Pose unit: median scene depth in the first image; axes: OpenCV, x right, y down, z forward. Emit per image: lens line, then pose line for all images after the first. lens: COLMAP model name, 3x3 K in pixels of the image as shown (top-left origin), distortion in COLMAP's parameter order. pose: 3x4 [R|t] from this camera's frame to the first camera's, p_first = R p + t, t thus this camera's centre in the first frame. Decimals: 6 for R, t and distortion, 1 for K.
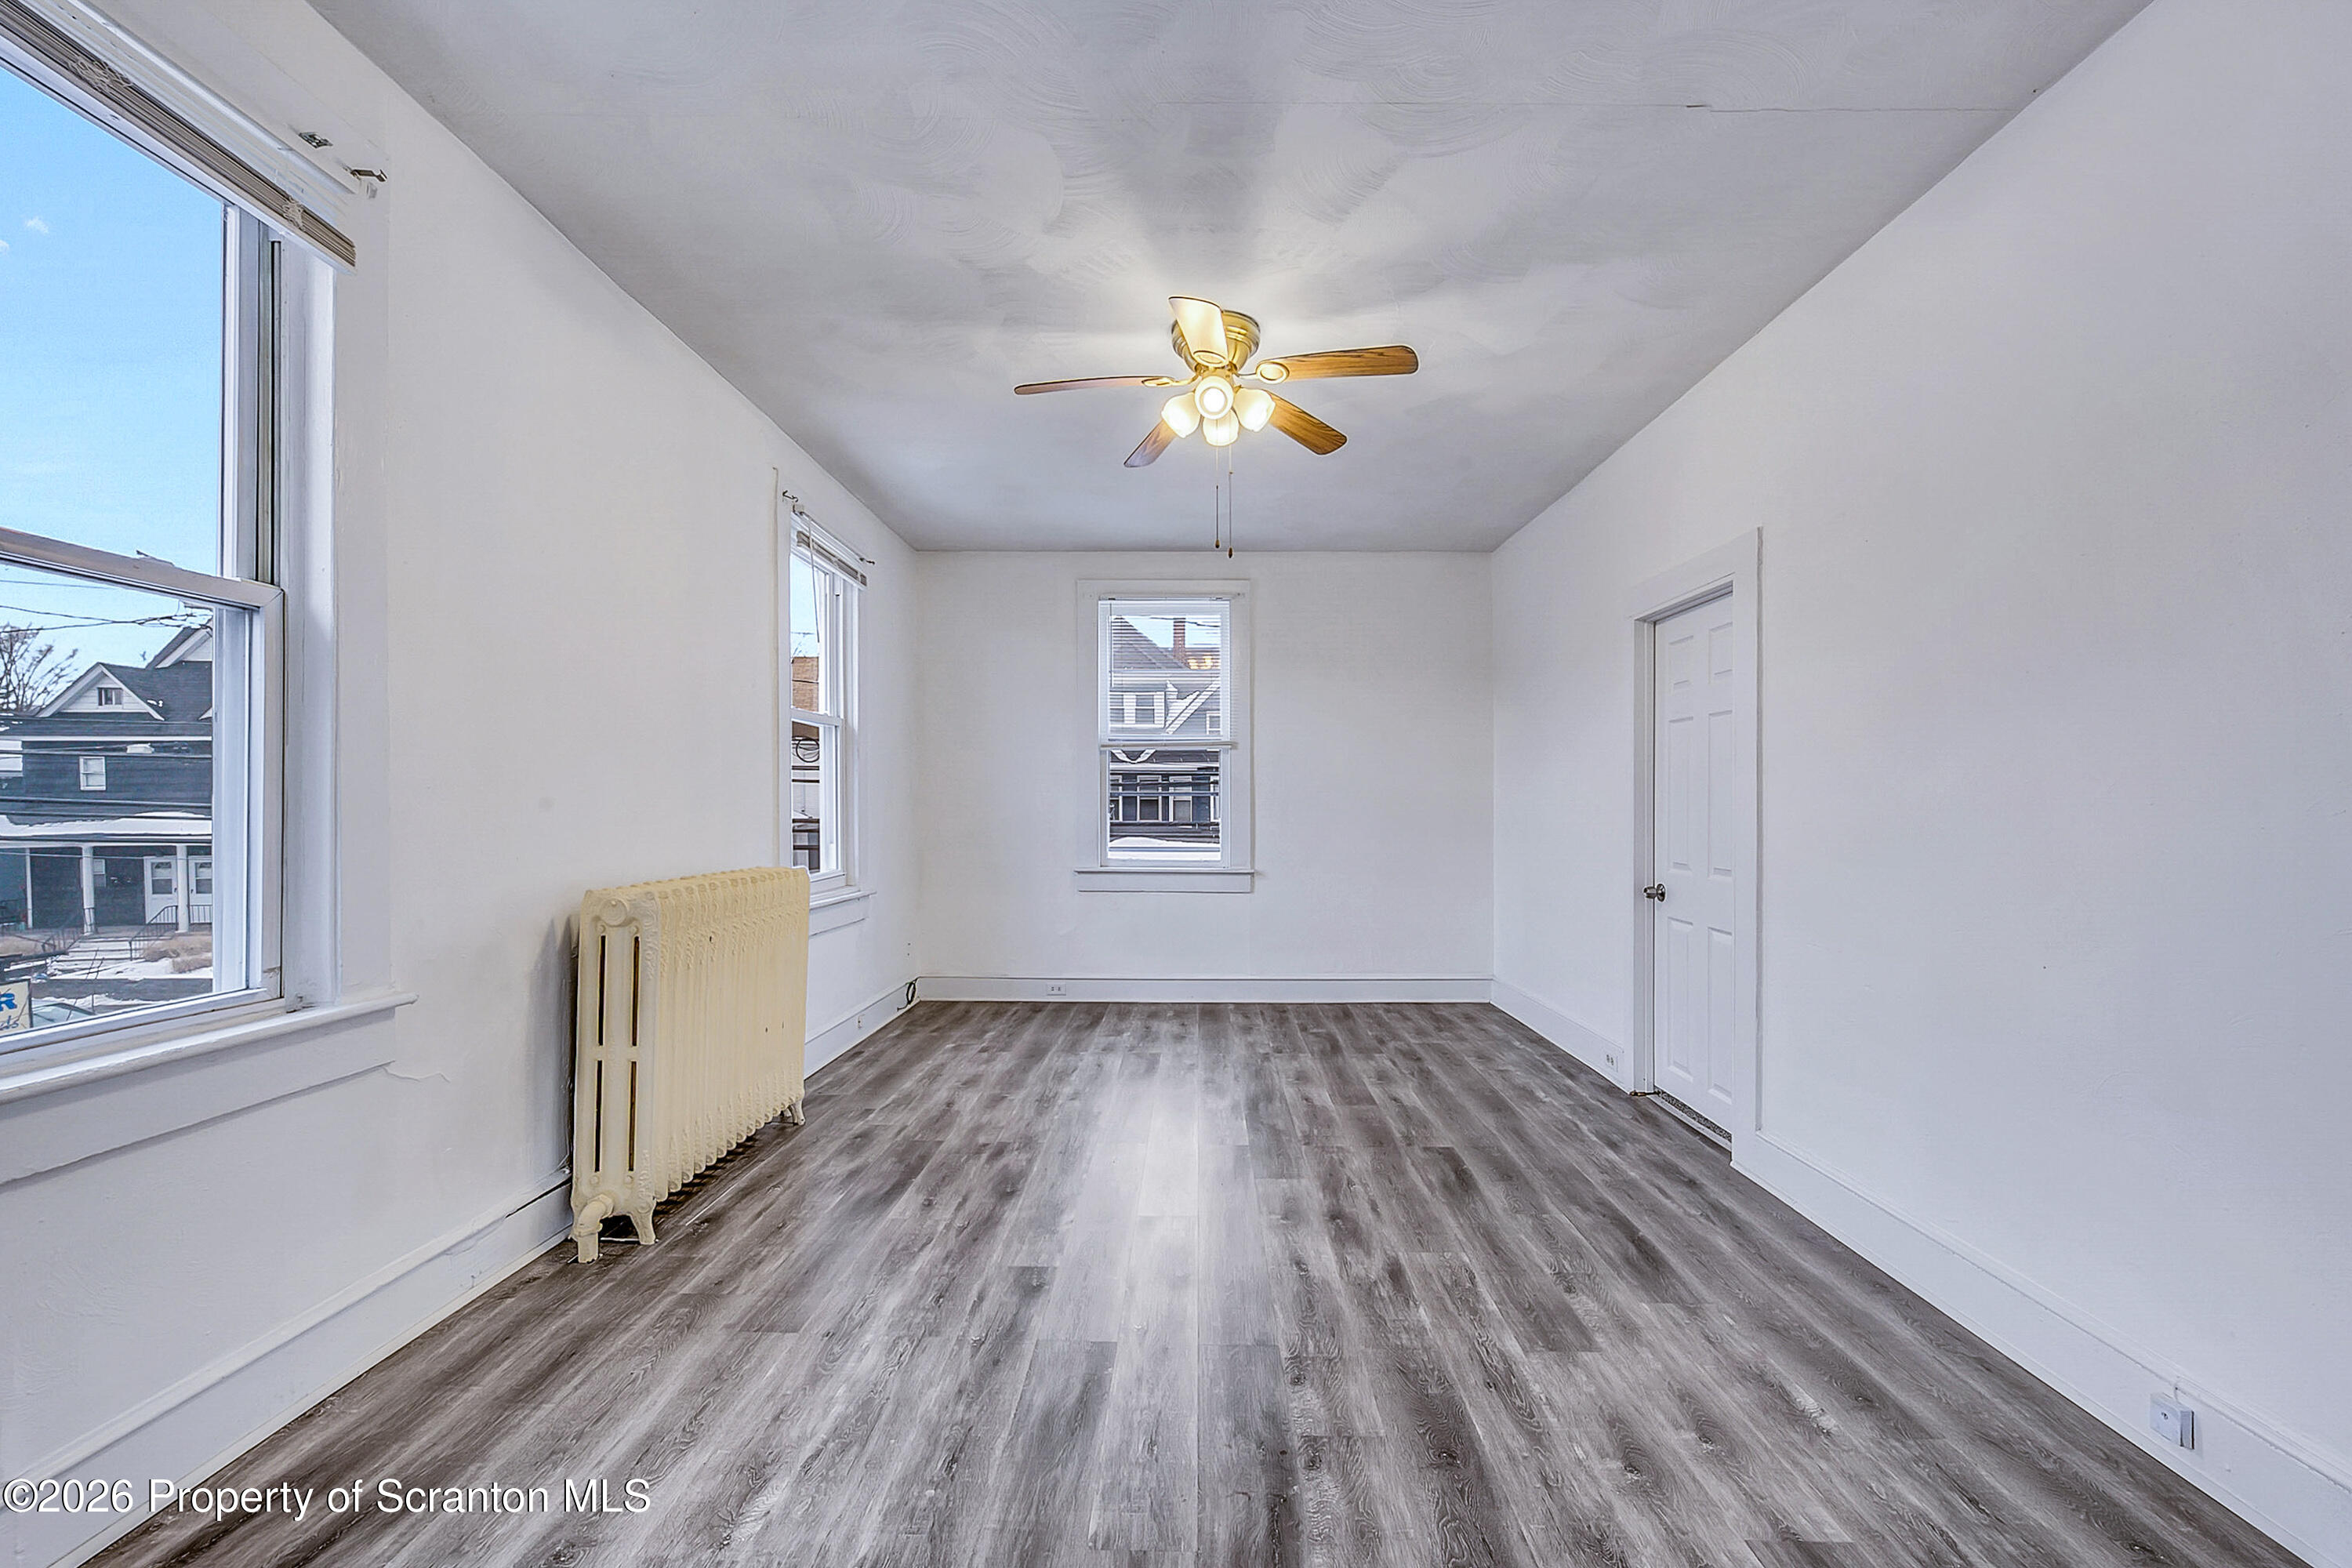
lens RADIAL K [[938.0, 0, 1177.2], [0, 938.0, 793.0], [0, 0, 1]] dist [0.000742, 0.000007]
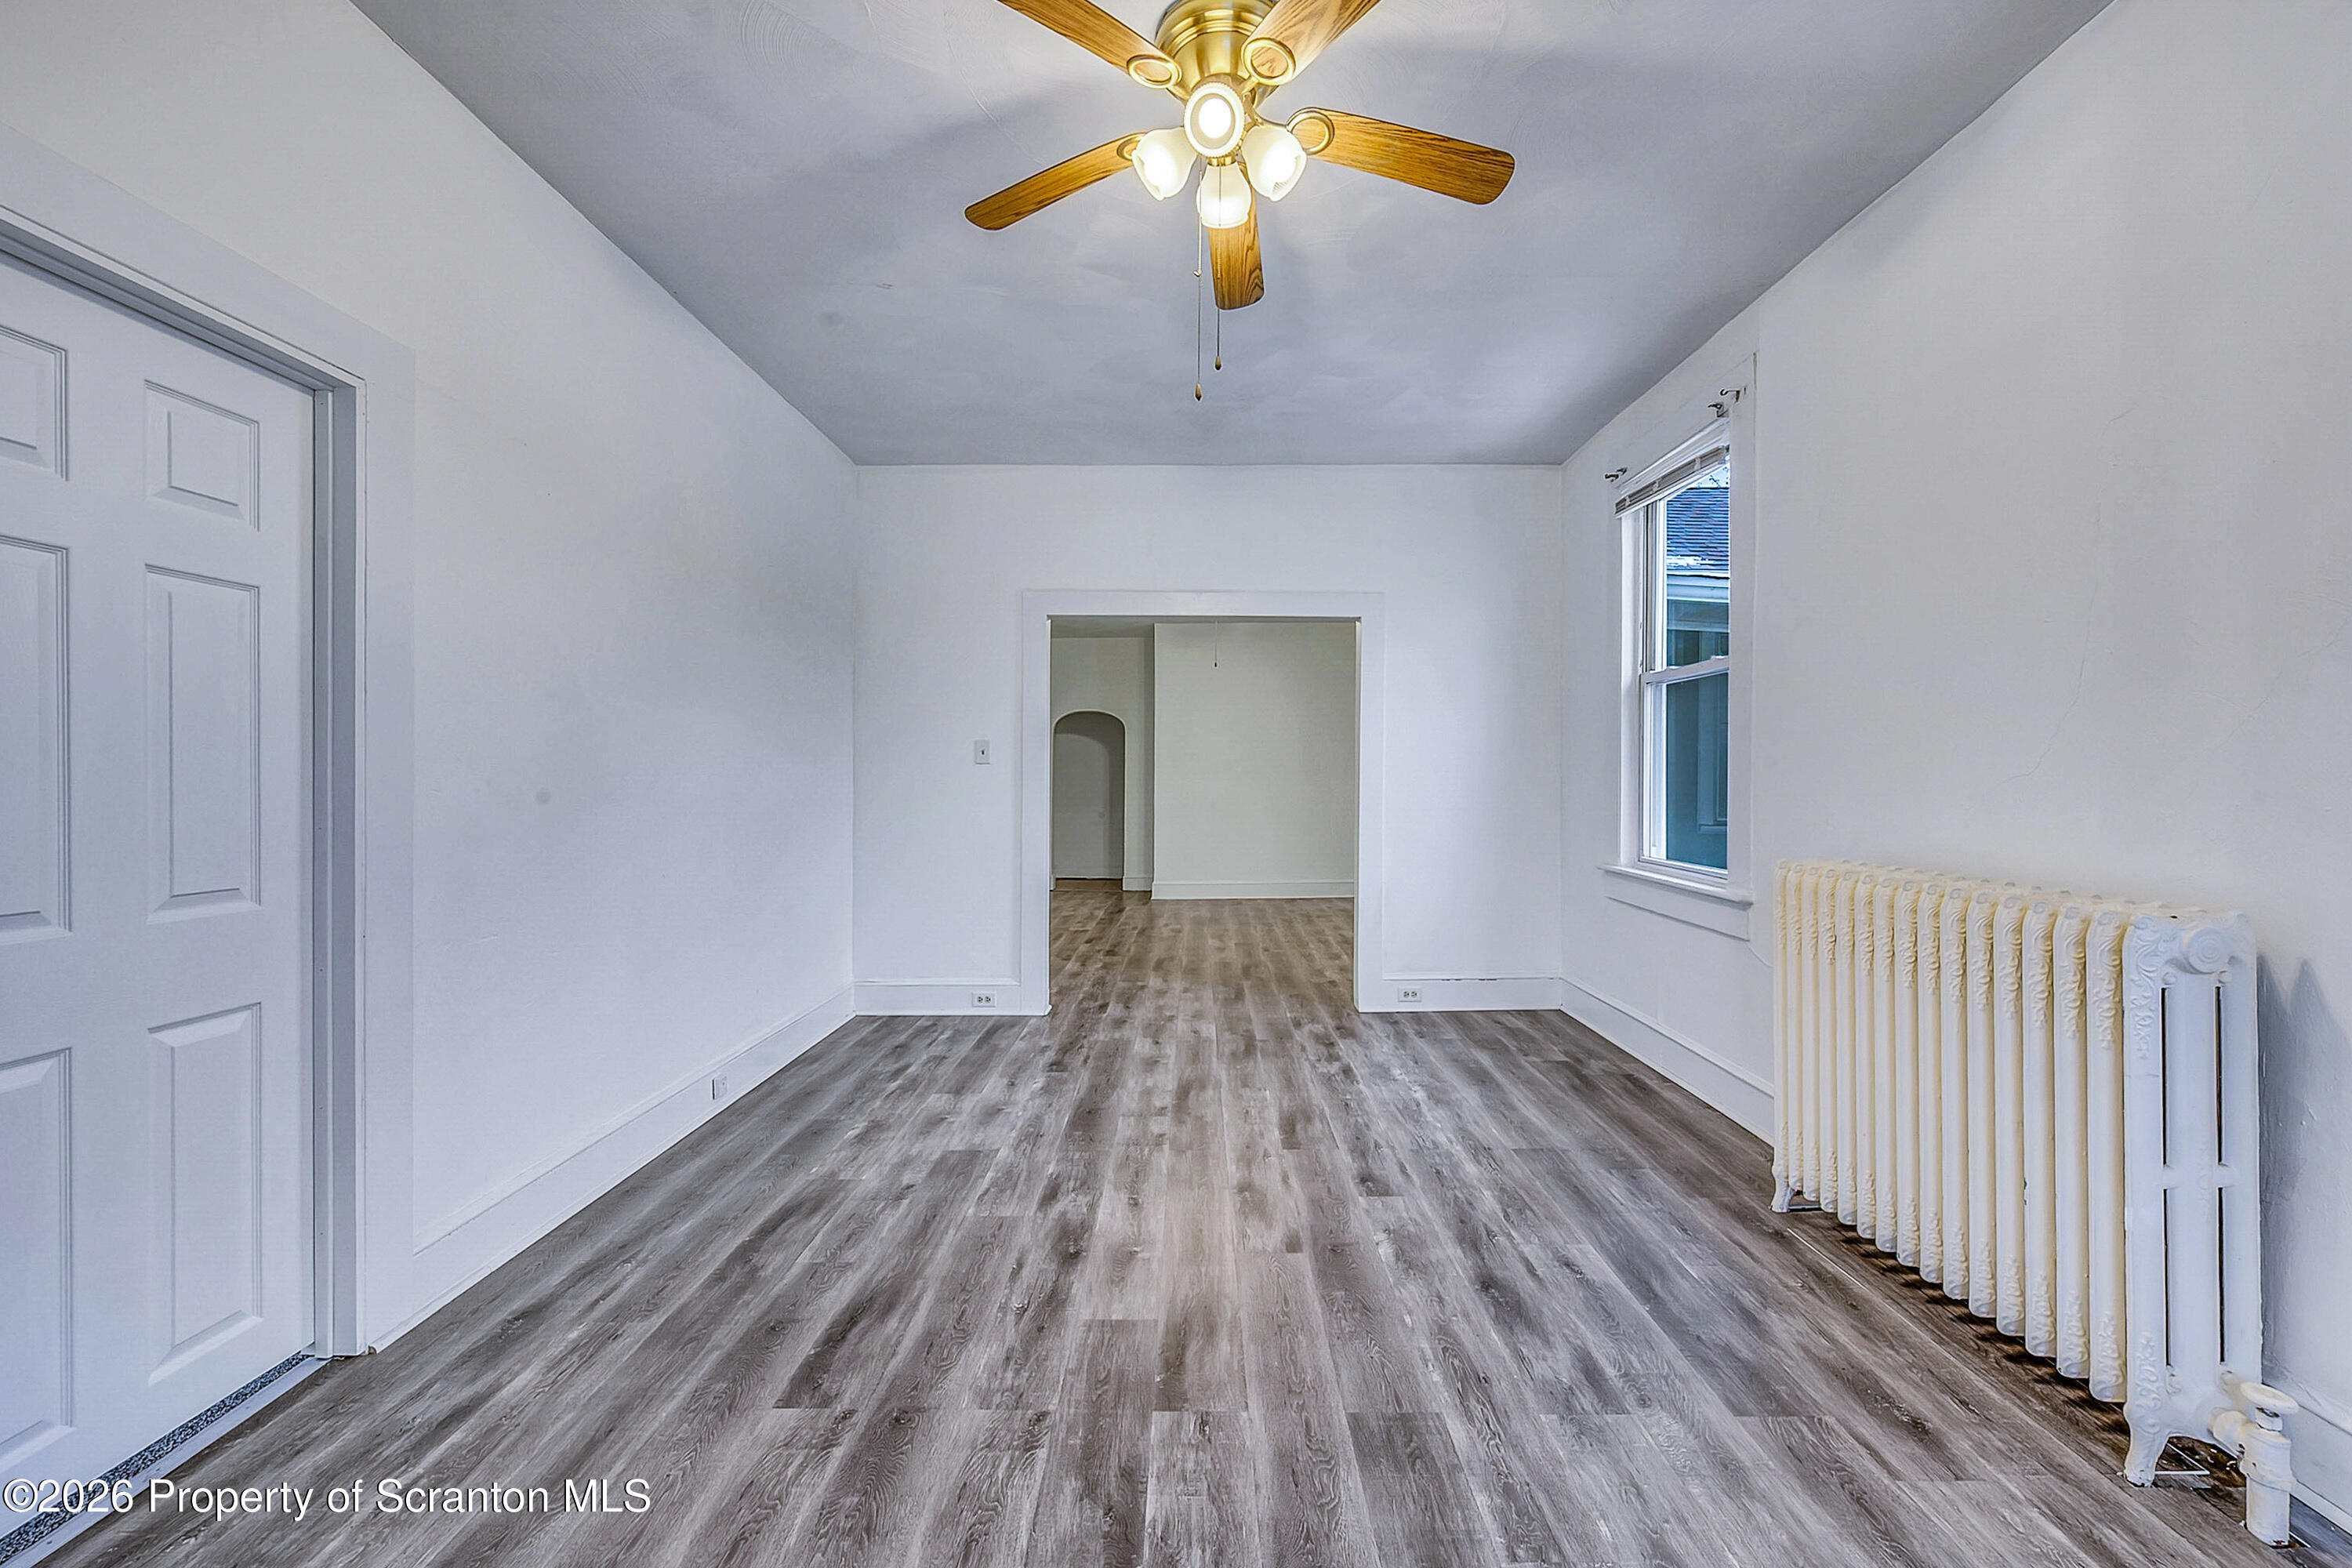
lens RADIAL K [[938.0, 0, 1174.6], [0, 938.0, 774.9], [0, 0, 1]] dist [0.000742, 0.000007]
pose [[-0.999981, -0.005168, -0.003347, 0.084027], [-0.005131, 0.999927, -0.010907, 0.026150], [0.003404, -0.010890, -0.999935, 1.898271]]
